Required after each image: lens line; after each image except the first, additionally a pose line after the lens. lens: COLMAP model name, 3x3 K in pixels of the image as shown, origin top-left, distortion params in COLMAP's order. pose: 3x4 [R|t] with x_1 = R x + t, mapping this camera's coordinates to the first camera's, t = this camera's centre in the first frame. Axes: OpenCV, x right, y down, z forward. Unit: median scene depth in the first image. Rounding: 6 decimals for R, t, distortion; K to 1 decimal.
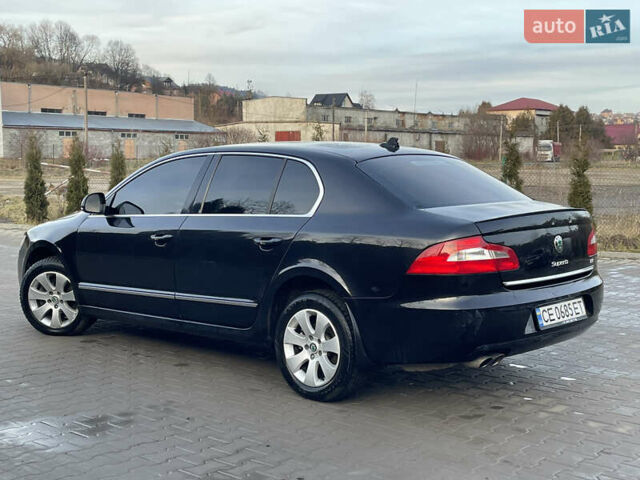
lens RADIAL K [[927.9, 0, 325.8], [0, 927.9, 238.1], [0, 0, 1]] dist [0.083757, 0.000000]
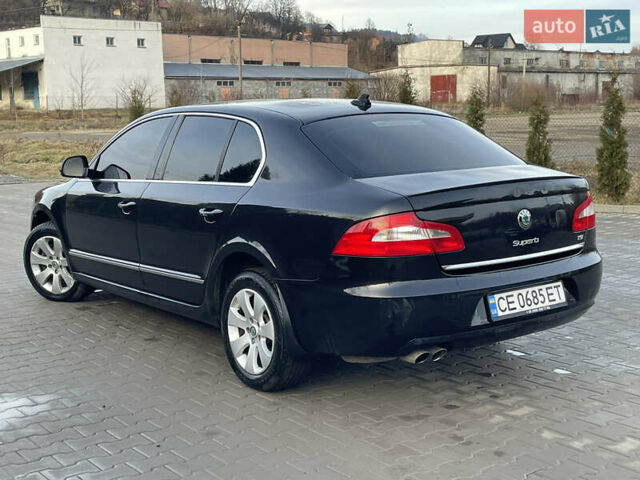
lens RADIAL K [[927.9, 0, 315.2], [0, 927.9, 239.6], [0, 0, 1]] dist [0.083757, 0.000000]
pose [[0.982734, 0.011205, -0.184683, 0.166177], [-0.000203, 0.998229, 0.059484, -0.019524], [0.185022, -0.058419, 0.980996, 0.101695]]
